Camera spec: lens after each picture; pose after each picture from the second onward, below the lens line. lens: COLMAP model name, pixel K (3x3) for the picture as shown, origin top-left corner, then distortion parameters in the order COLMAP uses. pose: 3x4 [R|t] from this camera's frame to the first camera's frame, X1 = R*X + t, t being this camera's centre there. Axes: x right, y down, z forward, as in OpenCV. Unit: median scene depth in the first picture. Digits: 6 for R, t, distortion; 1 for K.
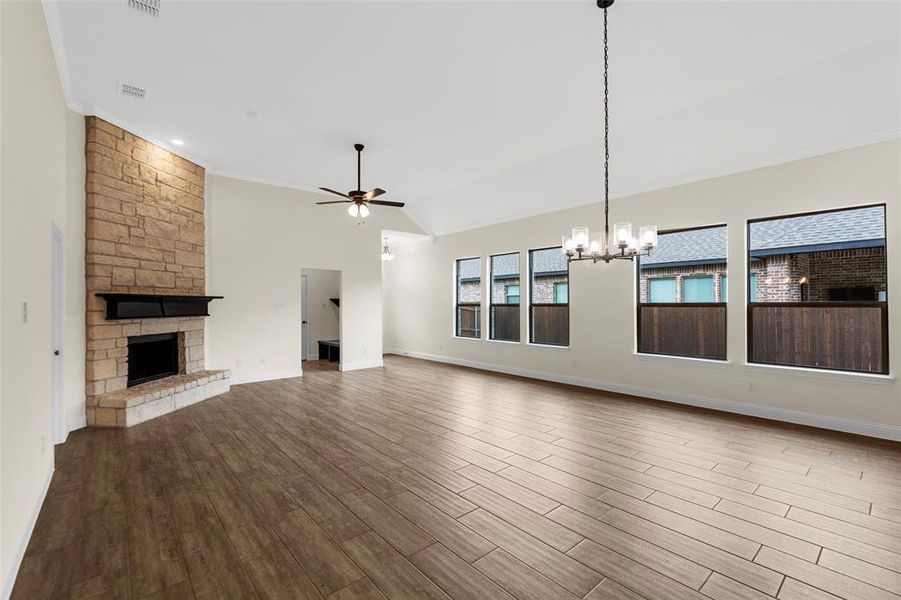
lens RADIAL K [[398.0, 0, 456.3], [0, 398.0, 301.1], [0, 0, 1]] dist [0.001024, 0.000294]
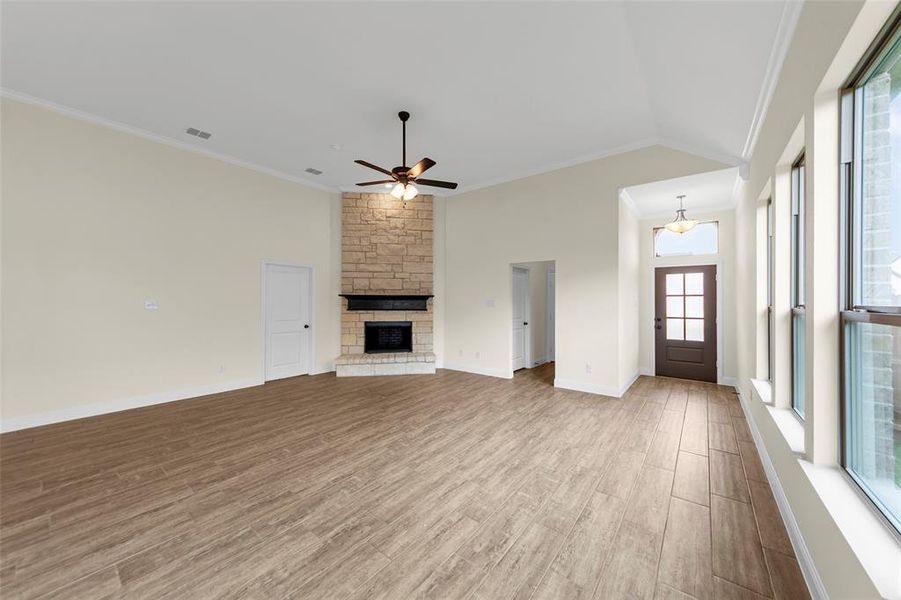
lens RADIAL K [[324.6, 0, 447.7], [0, 324.6, 297.1], [0, 0, 1]] dist [-0.000351, -0.000855]
pose [[0.180890, -0.006152, -0.983484, 0.447136], [0.003807, 0.999977, -0.005555, 0.000078], [0.983496, -0.002739, 0.180910, 0.962656]]
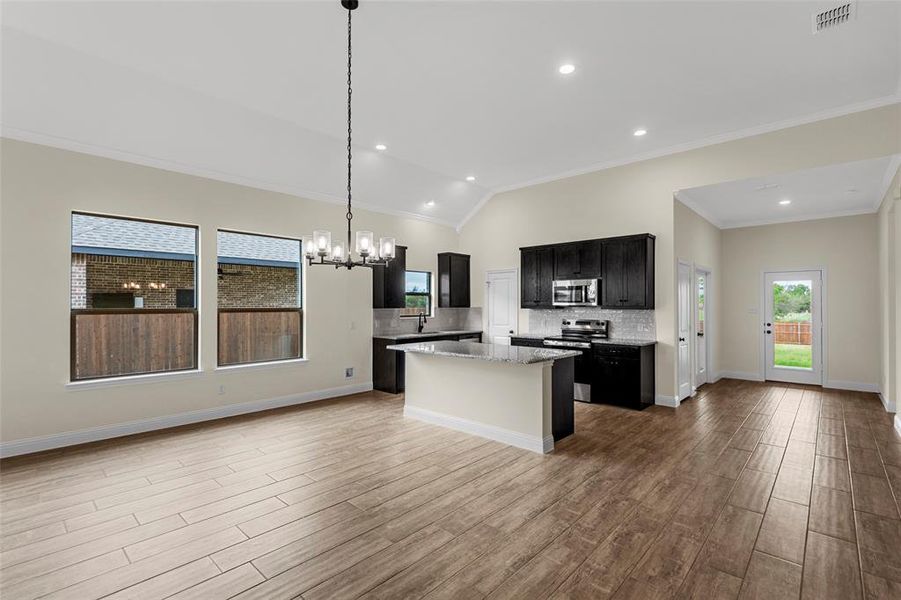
lens RADIAL K [[413.8, 0, 450.1], [0, 413.8, 303.2], [0, 0, 1]] dist [-0.003219, 0.000211]
pose [[-0.108769, 0.008041, 0.994034, -0.340892], [-0.006336, 0.999941, -0.008782, -0.004549], [-0.994047, -0.007254, -0.108712, 0.448377]]
